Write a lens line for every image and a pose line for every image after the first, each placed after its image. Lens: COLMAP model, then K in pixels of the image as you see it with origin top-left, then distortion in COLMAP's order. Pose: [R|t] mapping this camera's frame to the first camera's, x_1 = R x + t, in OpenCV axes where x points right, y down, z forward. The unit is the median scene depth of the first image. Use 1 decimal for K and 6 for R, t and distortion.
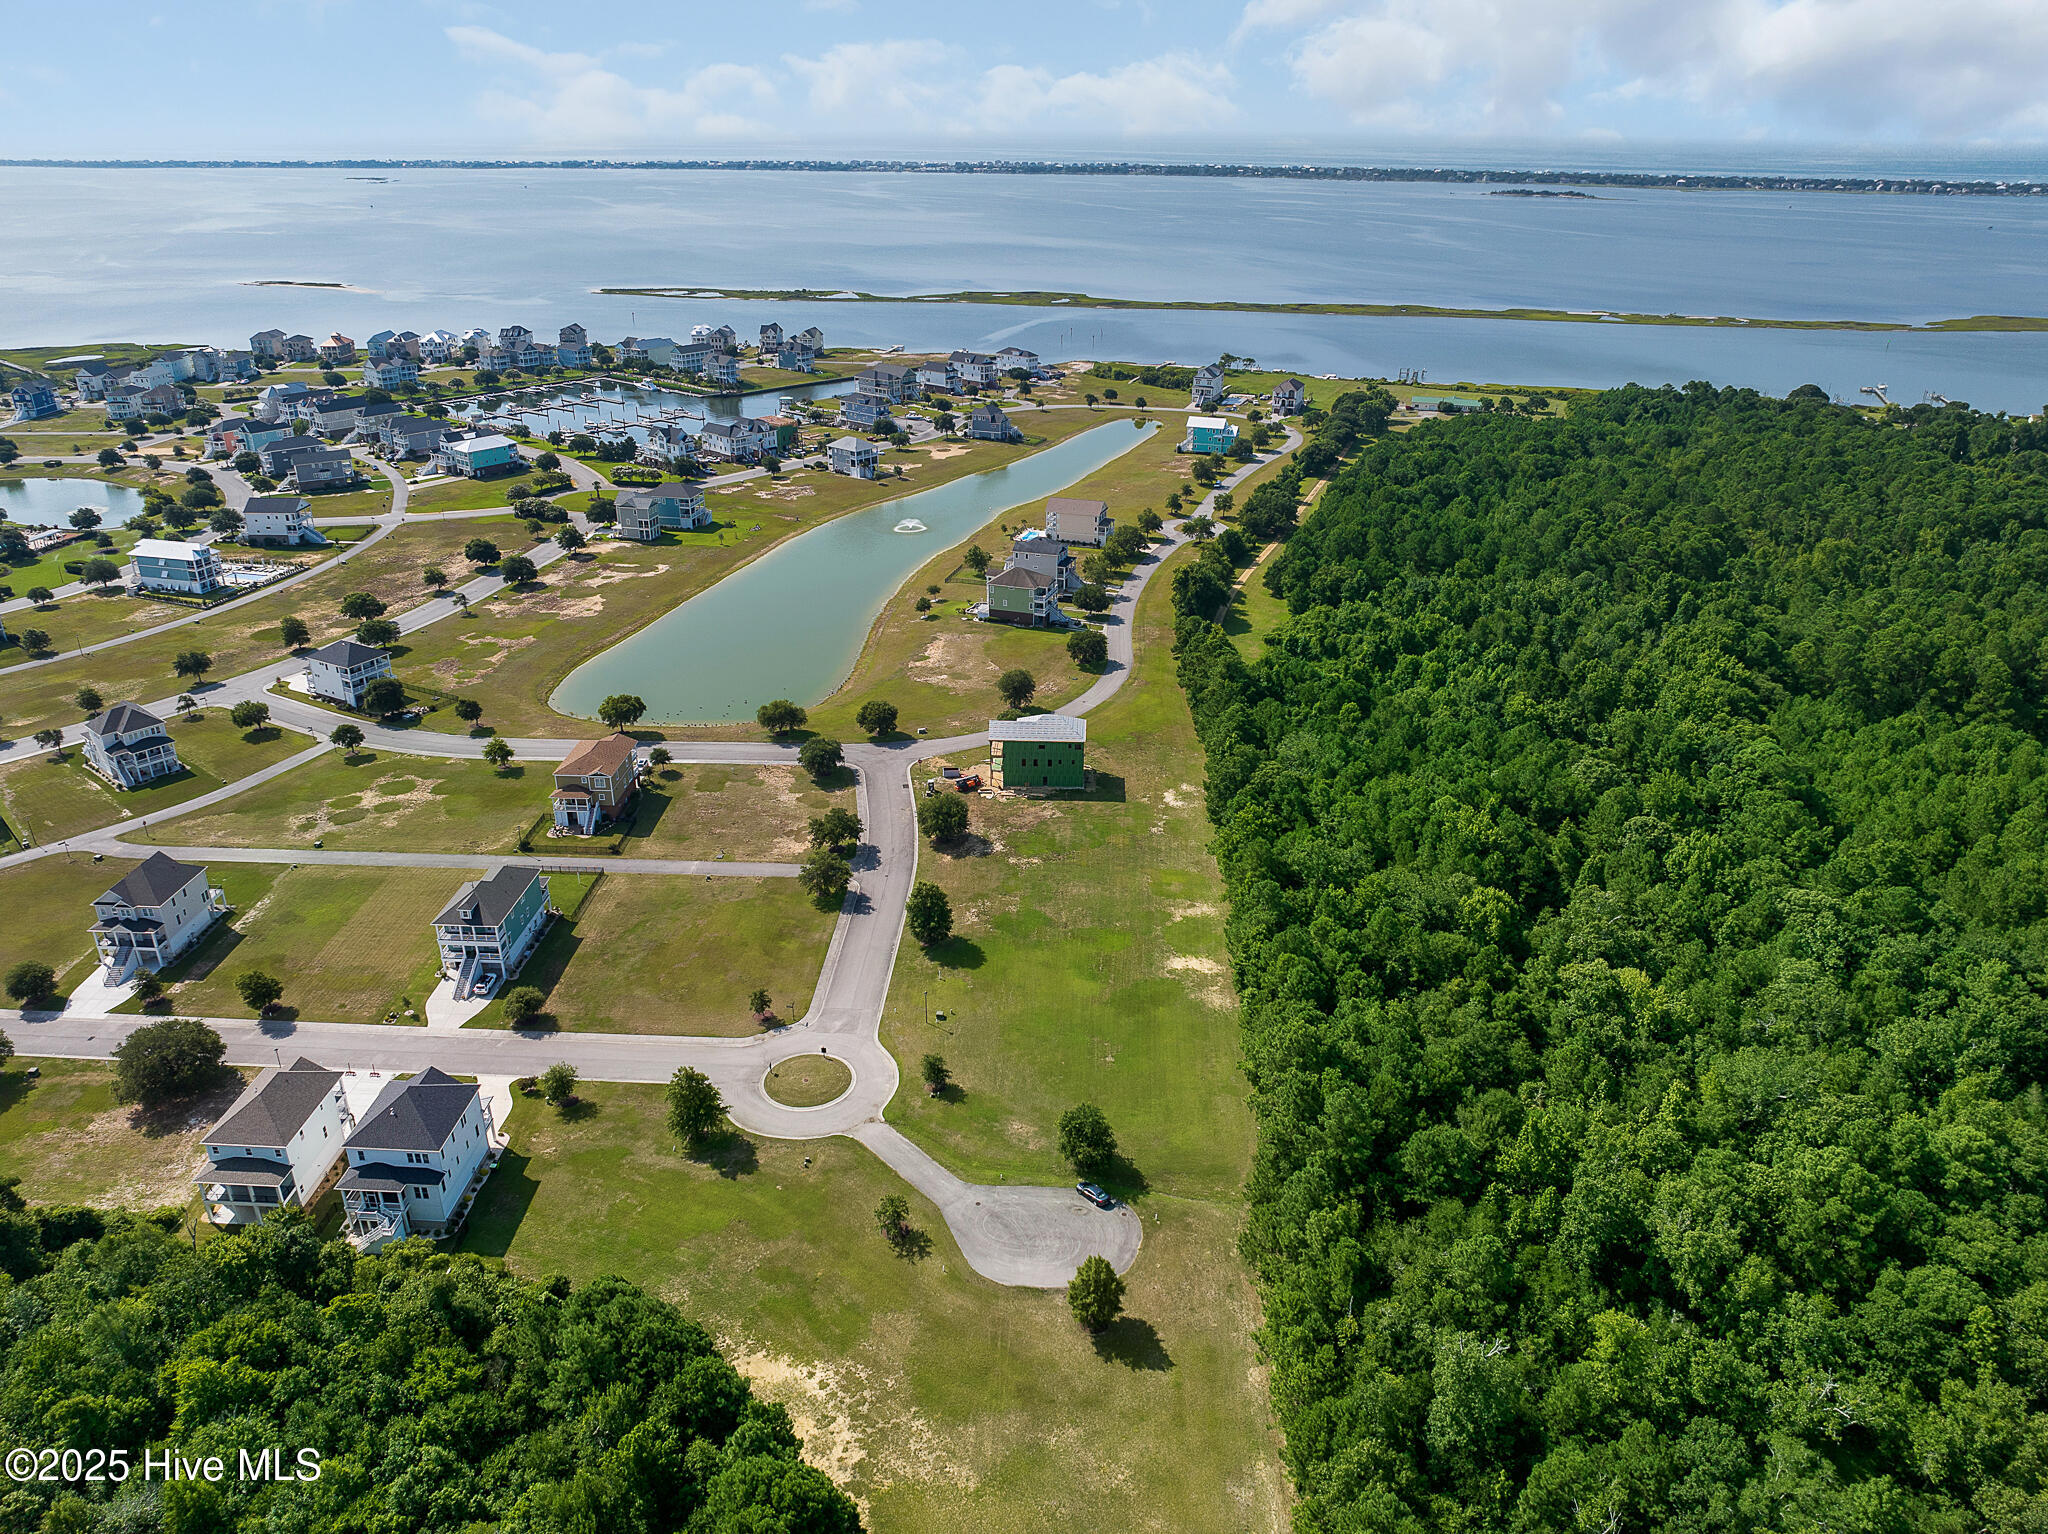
lens RADIAL K [[1437.3, 0, 1026.7], [0, 1437.3, 761.3], [0, 0, 1]] dist [-0.040675, 0.007299]
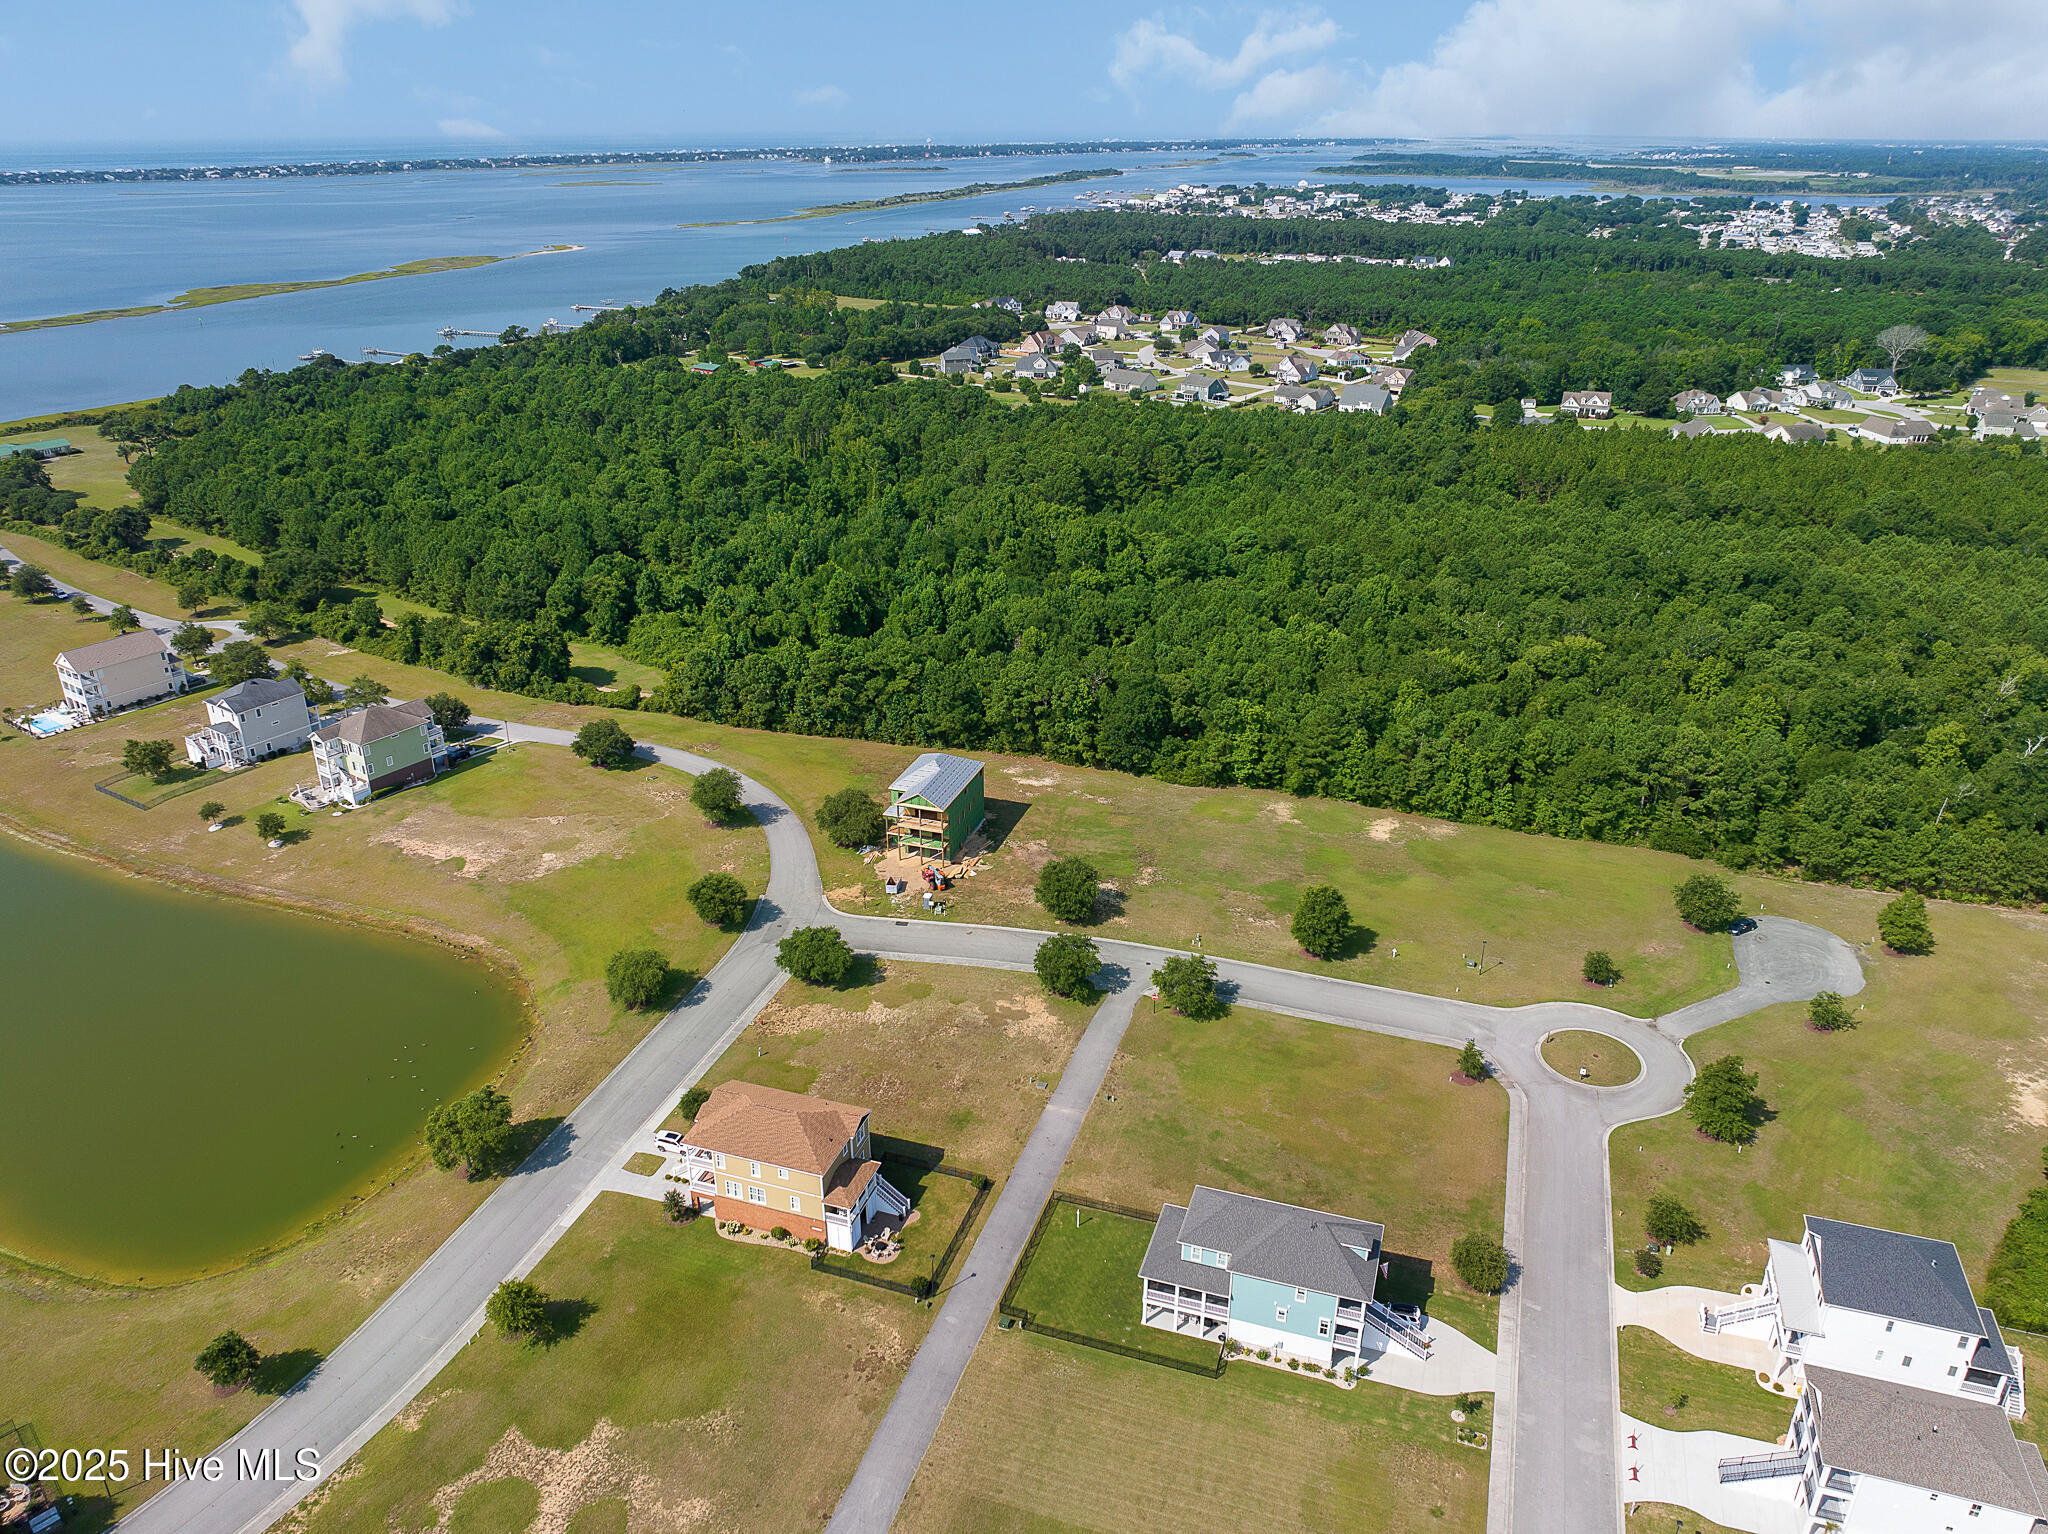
lens RADIAL K [[1437.3, 0, 1022.2], [0, 1437.3, 765.9], [0, 0, 1]] dist [-0.040675, 0.007299]
pose [[0.270277, -0.395919, 0.877609, -0.563589], [0.392140, 0.877769, 0.275224, -0.191555], [-0.879304, 0.269759, 0.392497, 0.529360]]
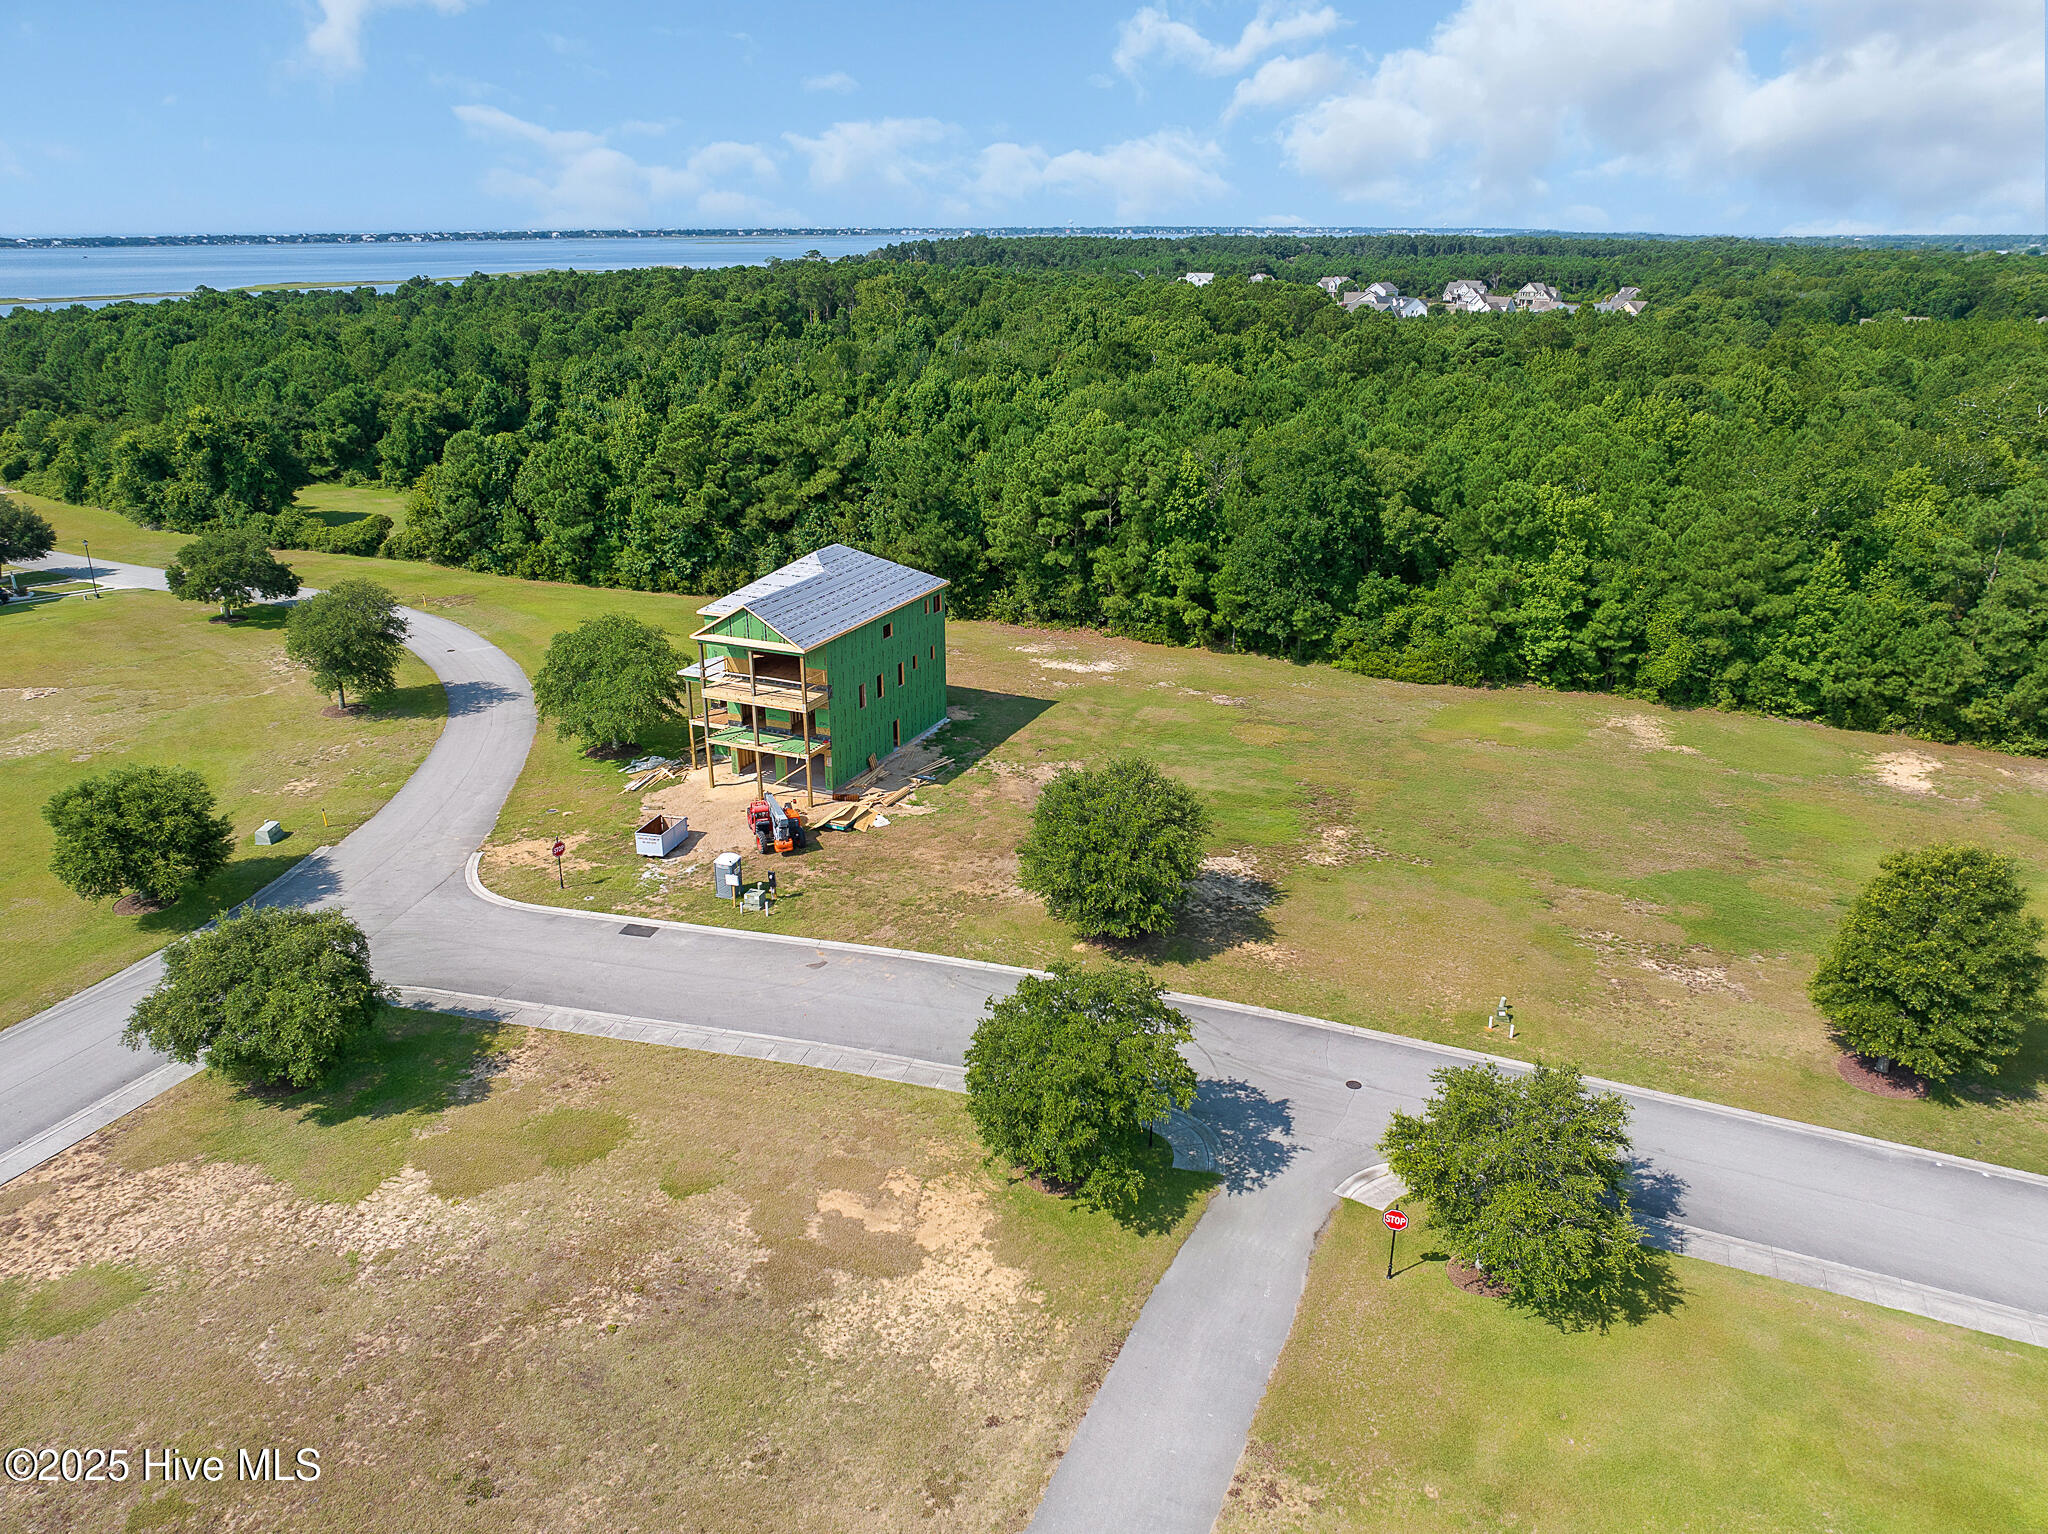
lens RADIAL K [[1437.3, 0, 1028.4], [0, 1437.3, 759.9], [0, 0, 1]] dist [-0.040675, 0.007299]
pose [[0.355867, -0.327270, 0.875359, -0.228584], [0.377973, 0.907051, 0.185458, -0.026404], [-0.854690, 0.264864, 0.446489, 0.678519]]
